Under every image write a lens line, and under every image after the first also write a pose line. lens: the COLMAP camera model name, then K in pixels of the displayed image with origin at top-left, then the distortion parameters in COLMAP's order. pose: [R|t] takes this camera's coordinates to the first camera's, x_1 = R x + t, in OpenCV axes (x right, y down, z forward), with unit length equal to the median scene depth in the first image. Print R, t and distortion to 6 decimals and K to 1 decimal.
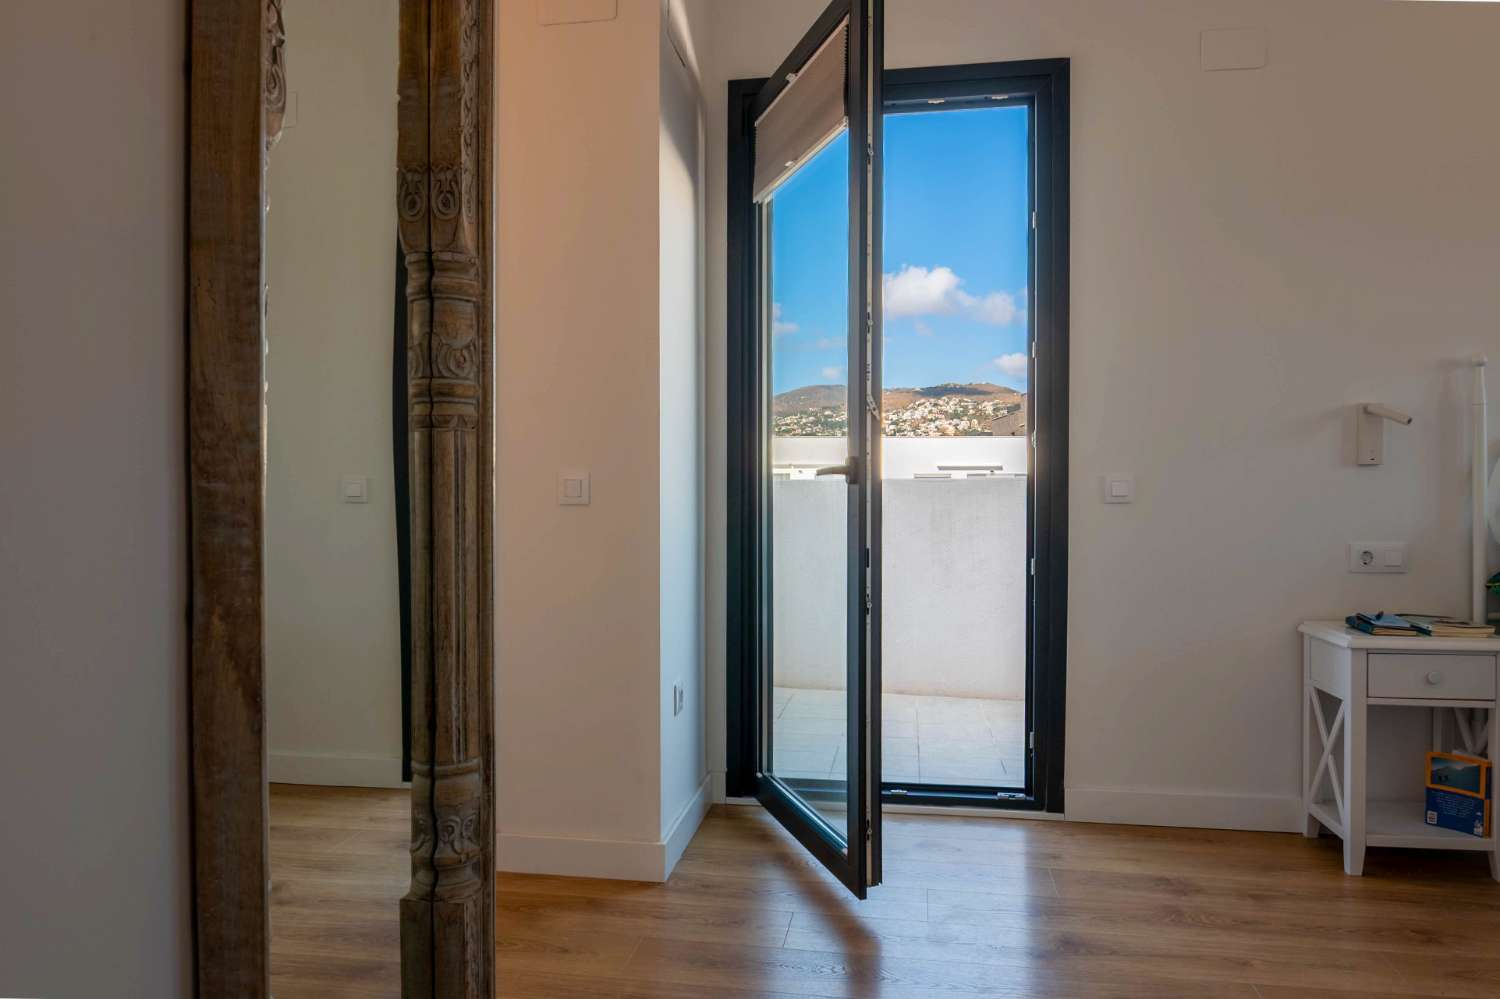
lens RADIAL K [[1026.8, 0, 754.0], [0, 1026.8, 497.2], [0, 0, 1]] dist [0.009737, -0.000007]
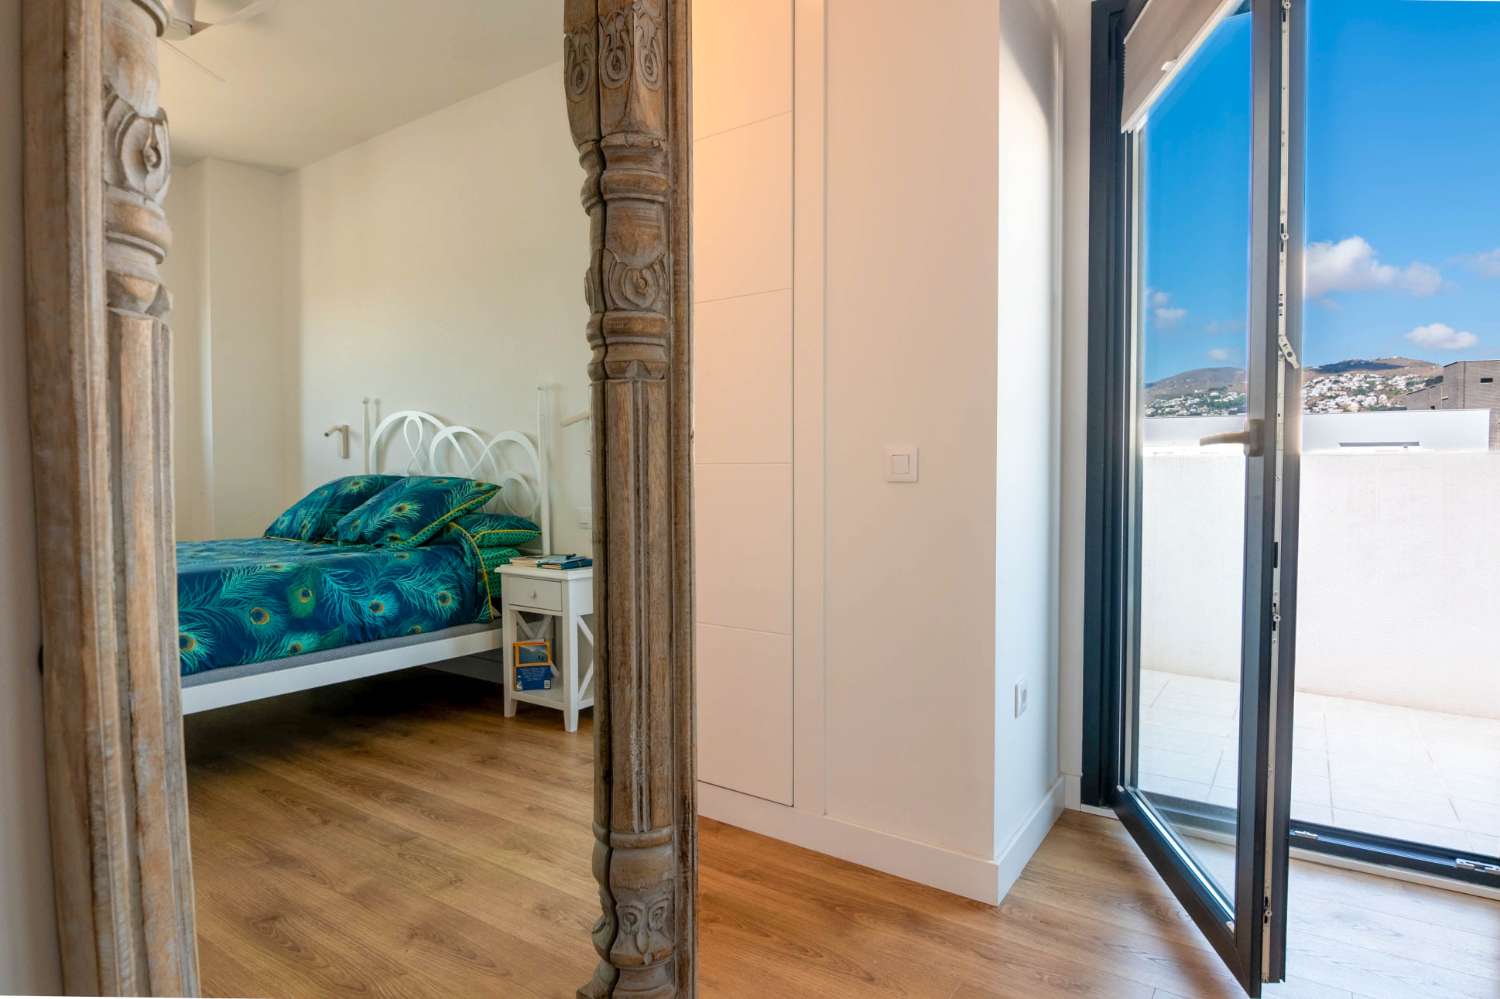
lens RADIAL K [[834.3, 0, 738.2], [0, 834.3, 498.8], [0, 0, 1]] dist [-0.008441, -0.007565]
pose [[0.901838, 0.012960, -0.431880, 0.018701], [0.000115, 0.999543, 0.030235, -0.000037], [0.432074, -0.027317, 0.901424, 0.290176]]
